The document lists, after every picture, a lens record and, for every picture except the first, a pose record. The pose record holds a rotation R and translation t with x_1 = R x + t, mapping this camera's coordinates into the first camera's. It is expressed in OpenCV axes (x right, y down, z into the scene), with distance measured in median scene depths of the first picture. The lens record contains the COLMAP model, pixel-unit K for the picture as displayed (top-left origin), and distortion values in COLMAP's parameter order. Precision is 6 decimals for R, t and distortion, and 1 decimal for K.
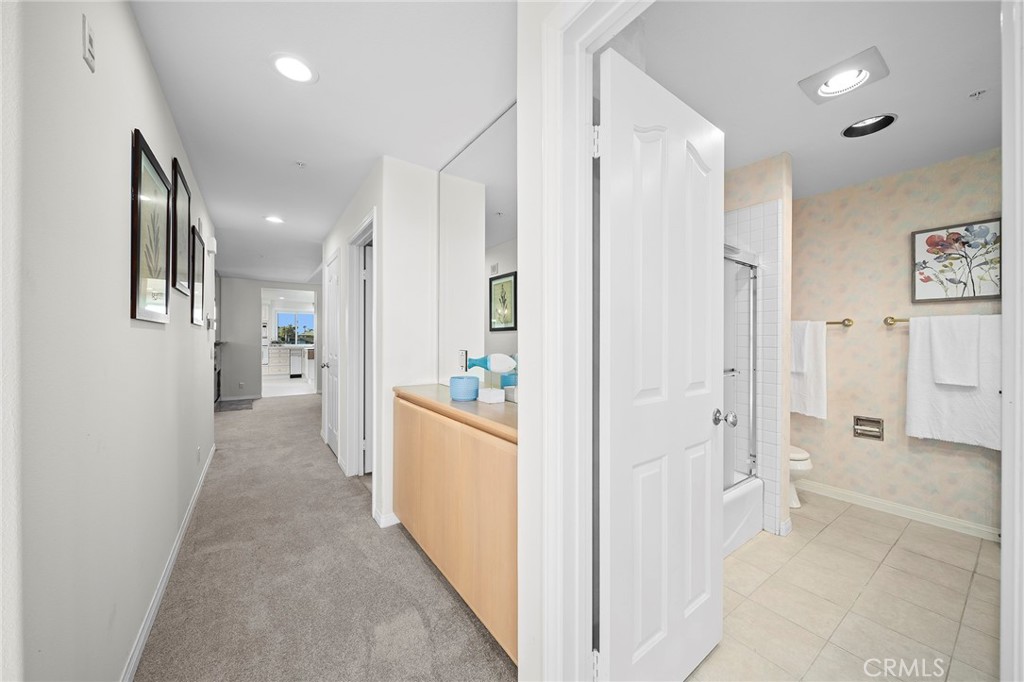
lens RADIAL K [[365.5, 0, 512.7], [0, 365.5, 340.9], [0, 0, 1]] dist [0.000572, -0.000950]
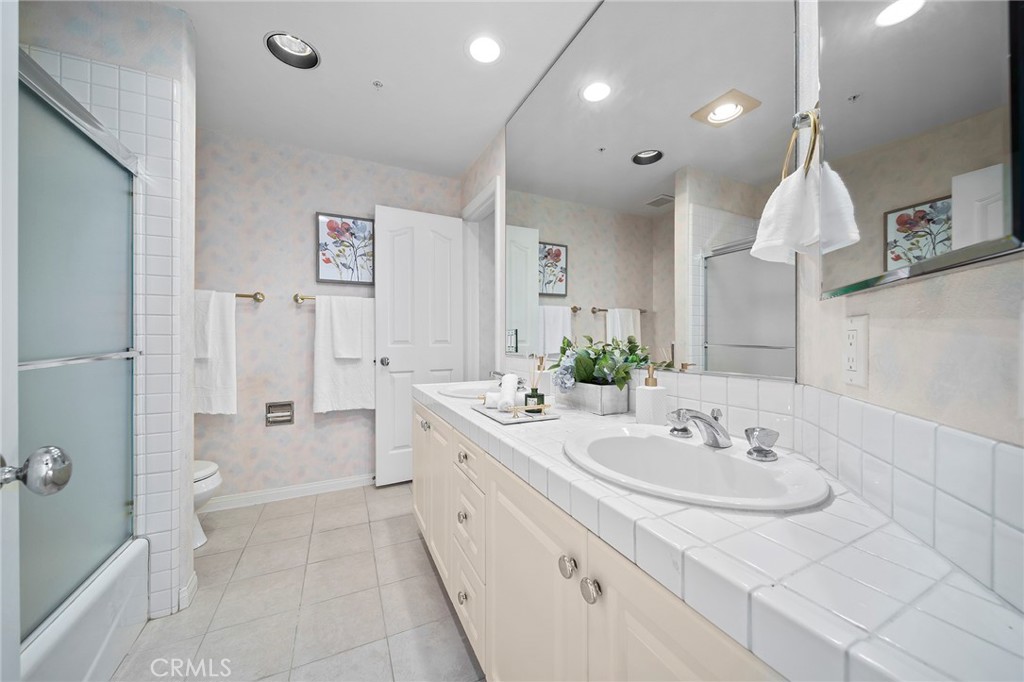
lens RADIAL K [[365.5, 0, 518.4], [0, 365.5, 336.8], [0, 0, 1]] dist [0.000572, -0.000950]
pose [[0.165467, -0.001975, 0.986213, 0.182202], [0.004311, 0.999990, 0.001279, 0.051323], [-0.986206, 0.004040, 0.165473, 0.279685]]
